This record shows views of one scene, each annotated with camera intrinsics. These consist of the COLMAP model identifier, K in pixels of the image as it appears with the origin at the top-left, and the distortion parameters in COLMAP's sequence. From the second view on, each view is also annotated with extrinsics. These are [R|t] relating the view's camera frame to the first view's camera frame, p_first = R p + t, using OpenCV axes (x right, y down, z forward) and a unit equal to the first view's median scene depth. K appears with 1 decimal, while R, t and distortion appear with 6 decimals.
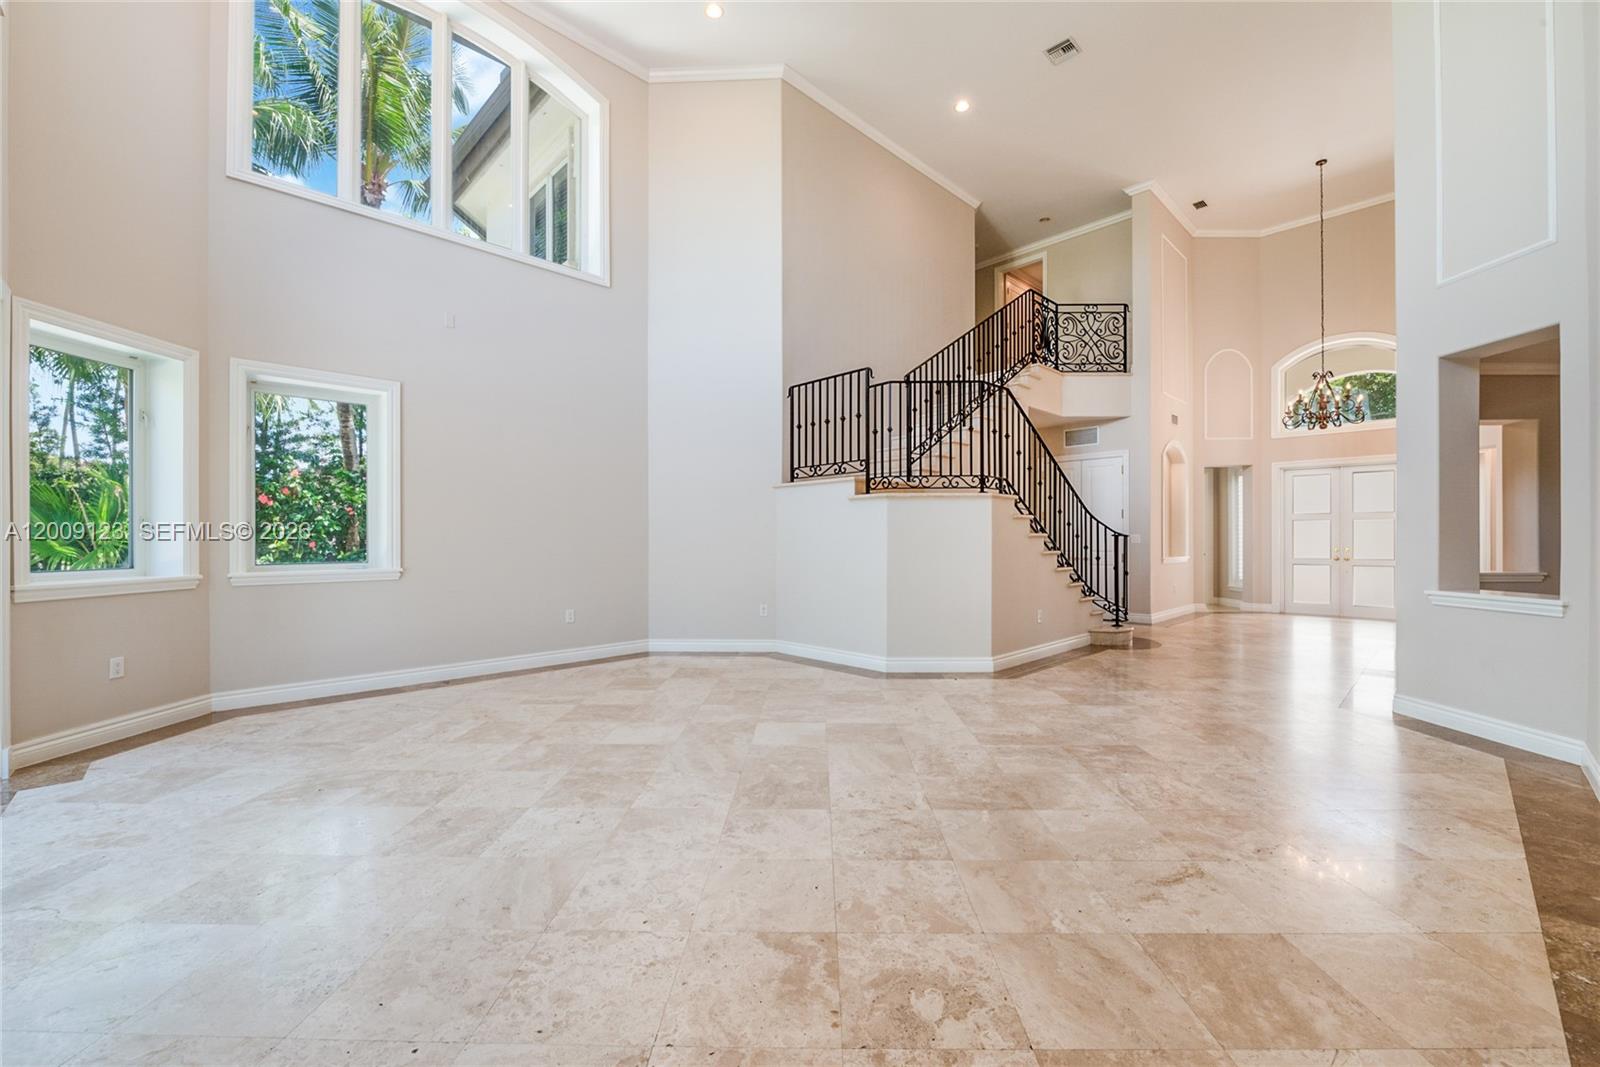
lens RADIAL K [[652.7, 0, 805.9], [0, 652.7, 537.2], [0, 0, 1]] dist [0.001550, 0.000227]
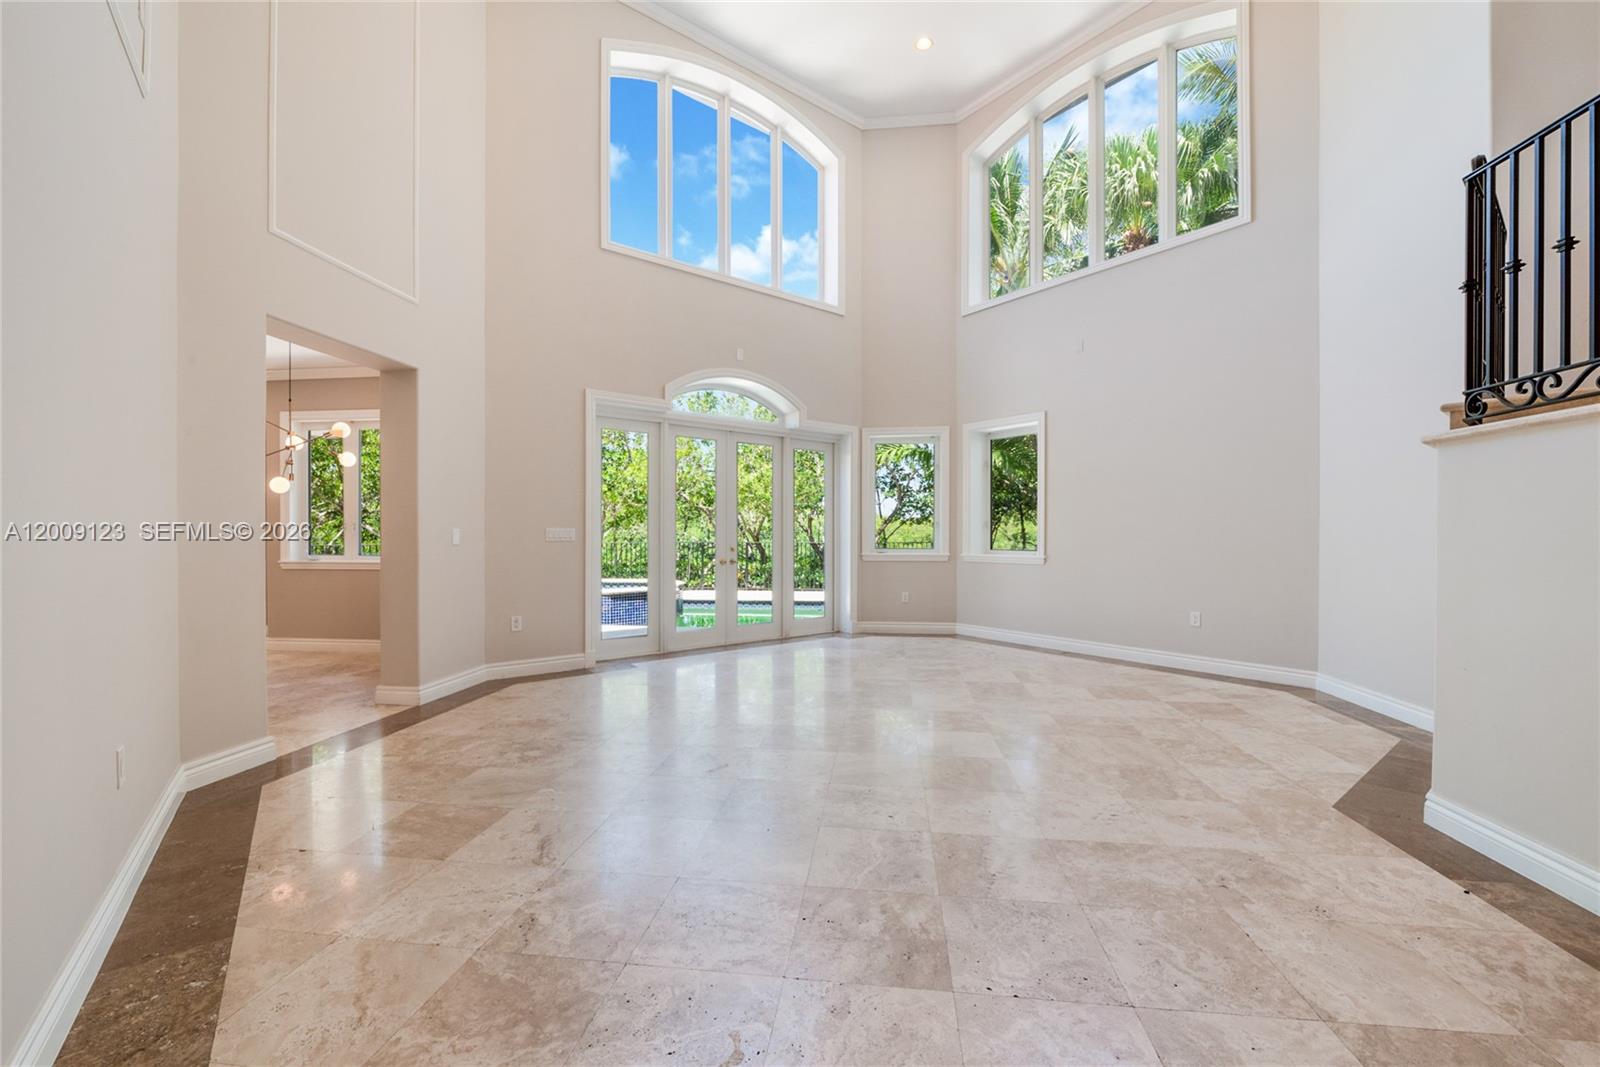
lens RADIAL K [[652.7, 0, 809.0], [0, 652.7, 536.2], [0, 0, 1]] dist [0.001550, 0.000227]
pose [[-0.134616, 0.002231, -0.990895, 1.477551], [0.004444, 0.999989, 0.001648, 0.010150], [0.990888, -0.004182, -0.134624, 1.483943]]
